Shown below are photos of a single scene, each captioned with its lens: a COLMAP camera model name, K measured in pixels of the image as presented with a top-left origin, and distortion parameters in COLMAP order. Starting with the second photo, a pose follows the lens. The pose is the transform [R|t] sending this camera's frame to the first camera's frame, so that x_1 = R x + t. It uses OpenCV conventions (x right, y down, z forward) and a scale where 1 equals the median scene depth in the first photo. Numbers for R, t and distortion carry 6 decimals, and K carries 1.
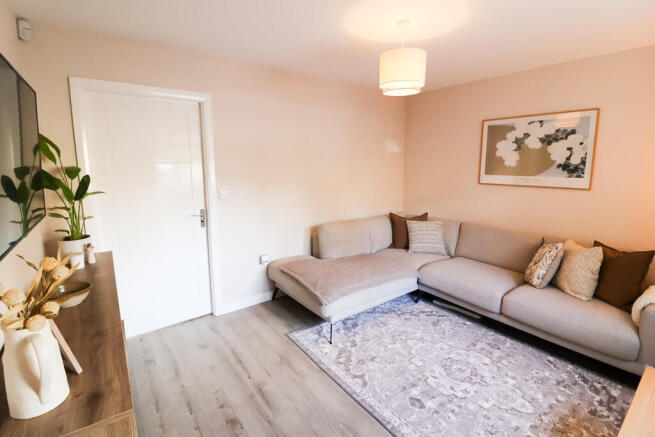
lens RADIAL K [[301.1, 0, 325.0], [0, 301.1, 207.4], [0, 0, 1]] dist [-0.011526, -0.000674]
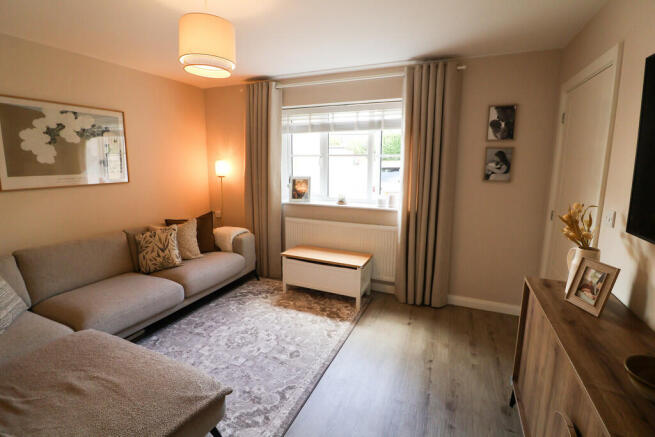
lens RADIAL K [[301.1, 0, 325.0], [0, 301.1, 207.4], [0, 0, 1]] dist [-0.011526, -0.000674]
pose [[-0.487478, -0.136374, 0.862419, -0.505823], [0.125714, 0.966473, 0.223888, -0.132142], [-0.864037, 0.217558, -0.453991, 0.907633]]
